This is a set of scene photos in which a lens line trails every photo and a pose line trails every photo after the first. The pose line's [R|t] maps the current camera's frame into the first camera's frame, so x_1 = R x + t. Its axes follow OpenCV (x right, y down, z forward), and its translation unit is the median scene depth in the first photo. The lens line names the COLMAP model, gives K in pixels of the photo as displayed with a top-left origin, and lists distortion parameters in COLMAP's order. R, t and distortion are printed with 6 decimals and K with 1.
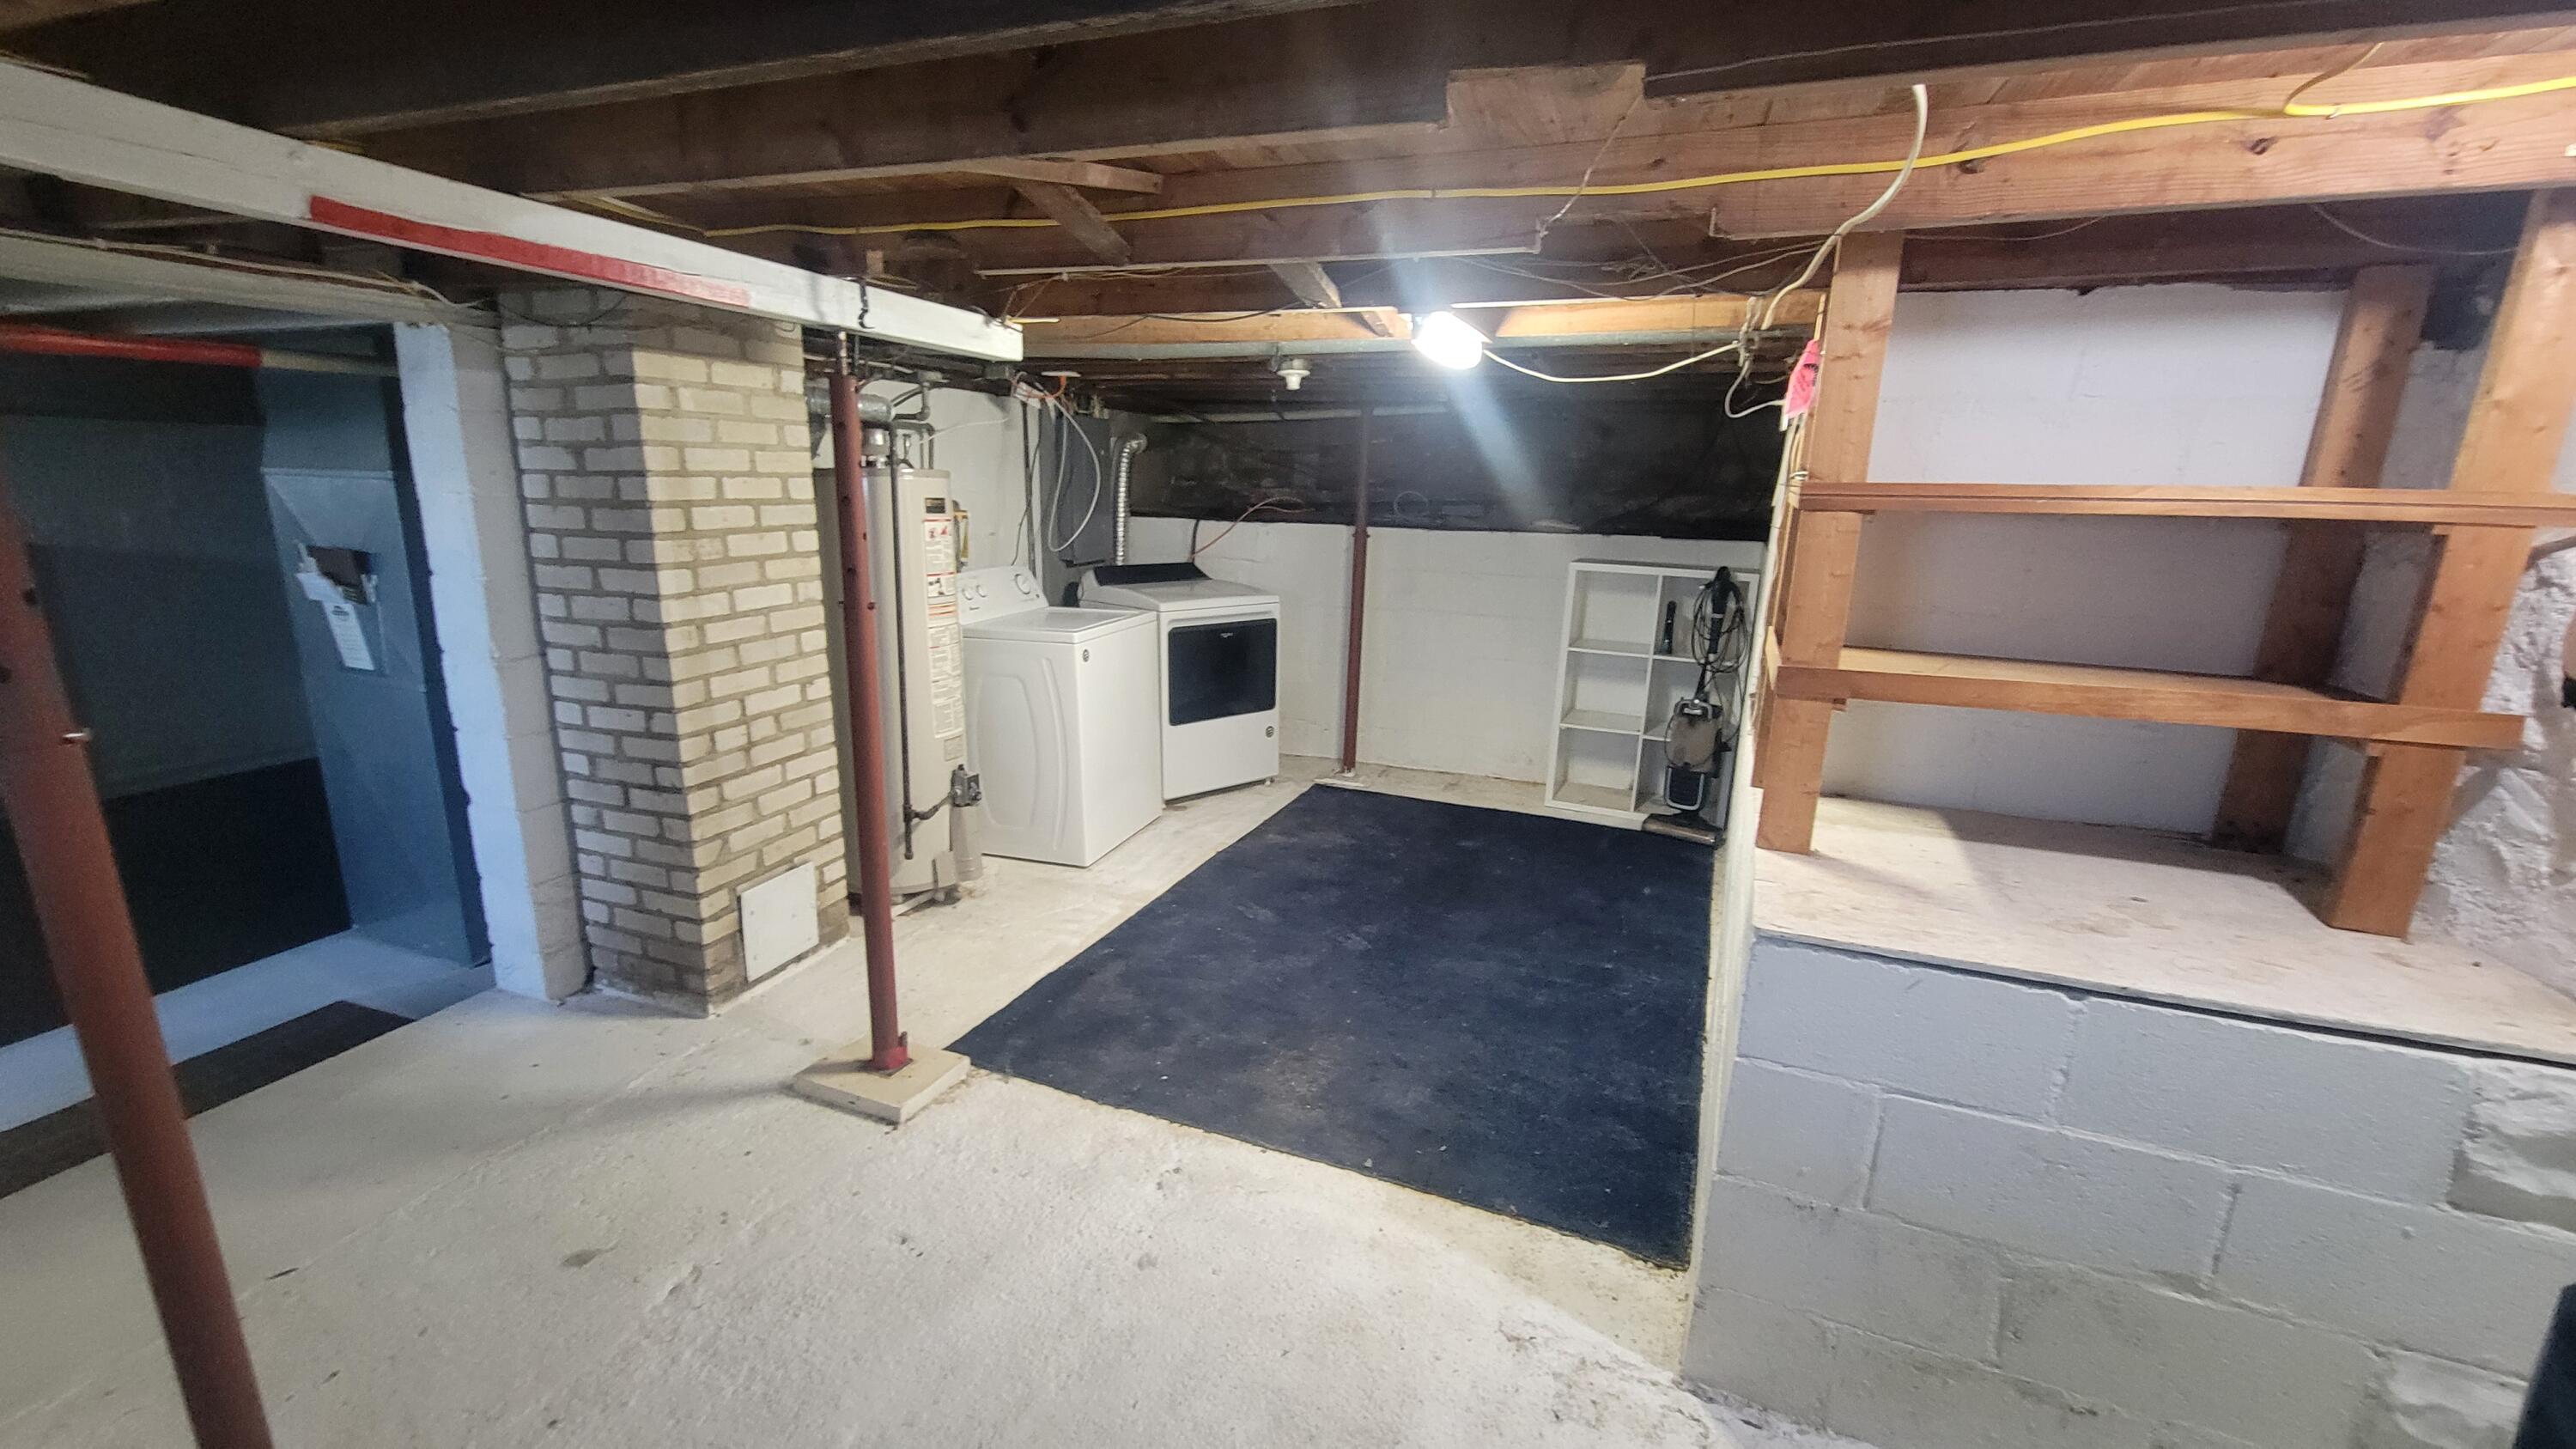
lens RADIAL K [[1025.6, 0, 1284.1], [0, 1025.6, 733.3], [0, 0, 1]] dist [0.000139, 0.000694]
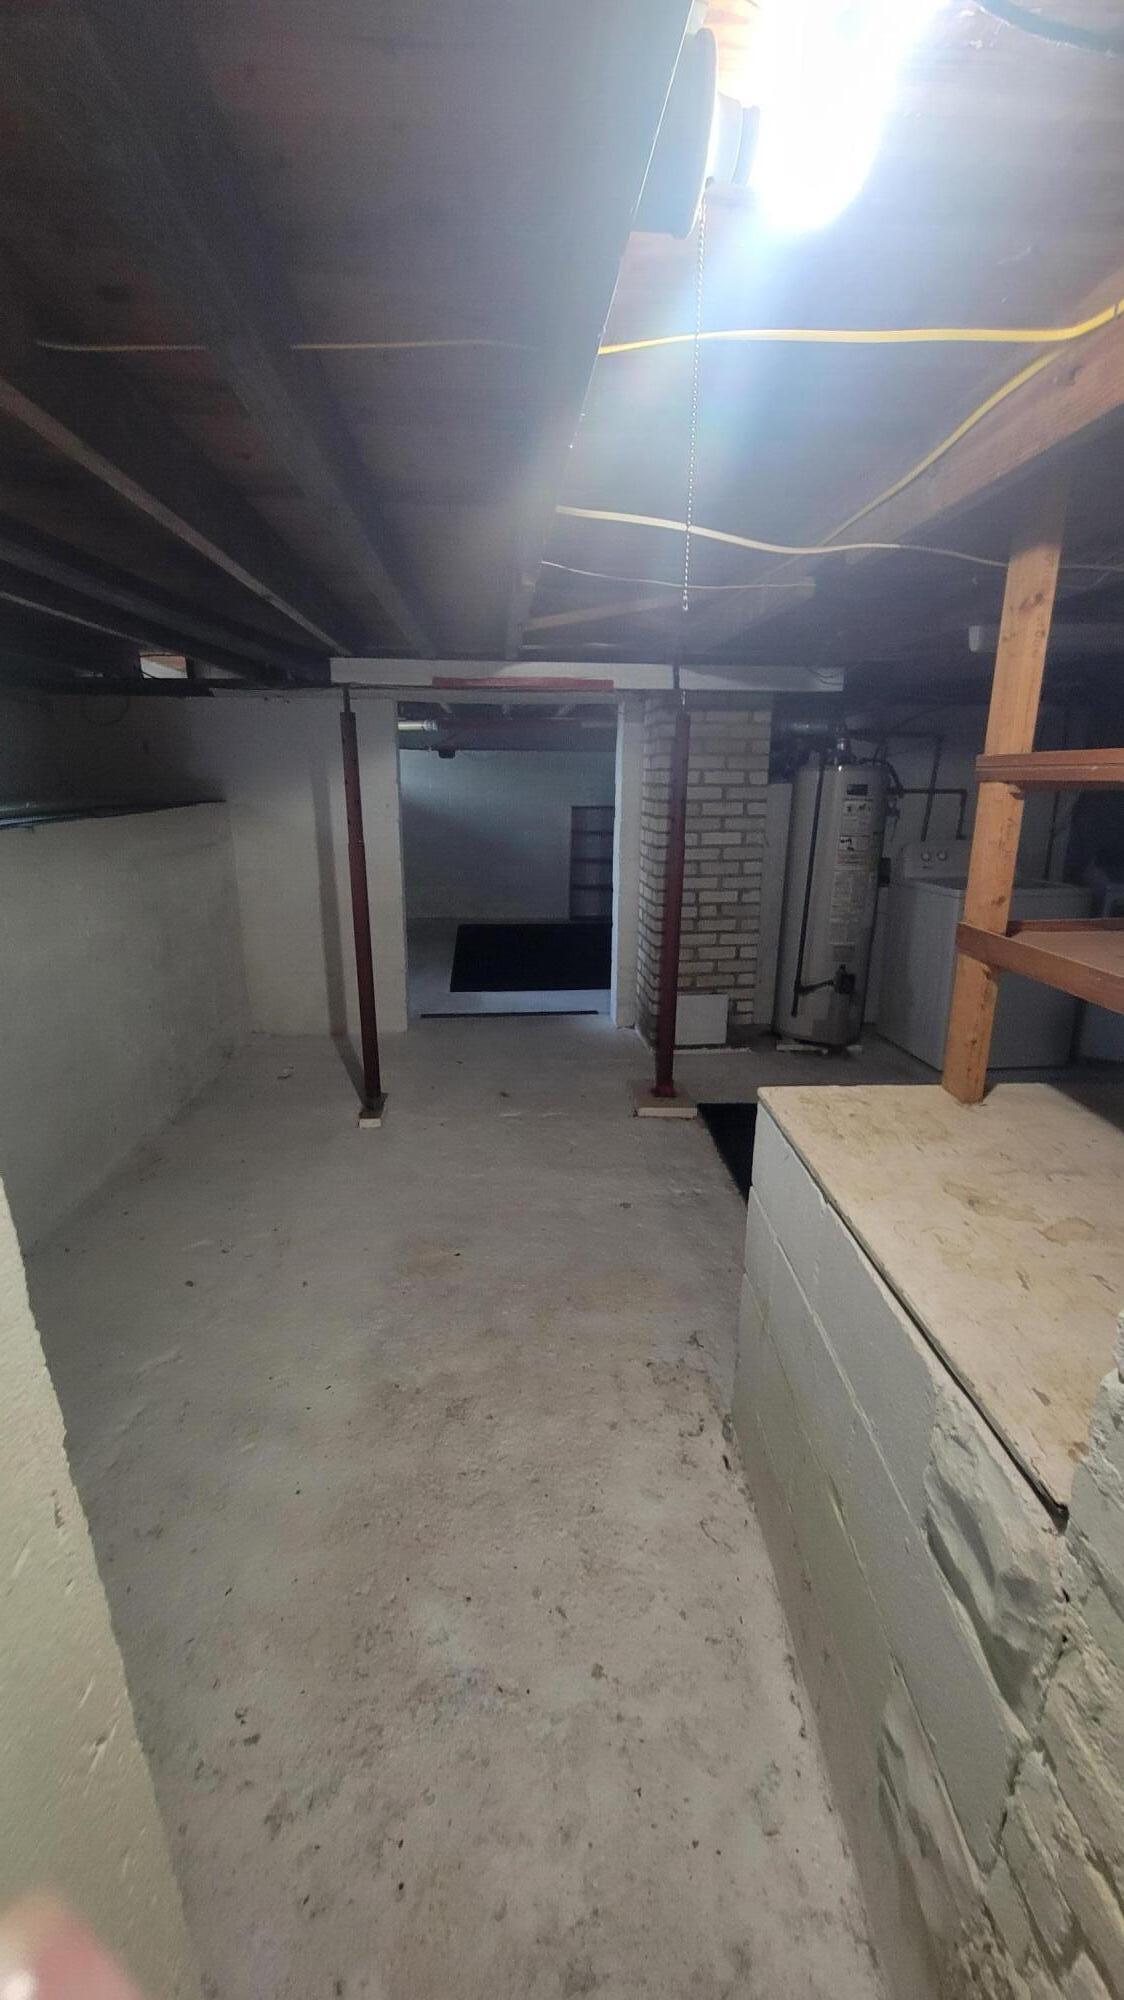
lens RADIAL K [[796.2, 0, 557.4], [0, 796.2, 999.2], [0, 0, 1]] dist [0.000139, 0.000694]
pose [[0.416469, 0.232949, -0.878799, 0.631126], [-0.215101, 0.964420, 0.153707, -0.013330], [0.883337, 0.125016, 0.451759, 0.142790]]
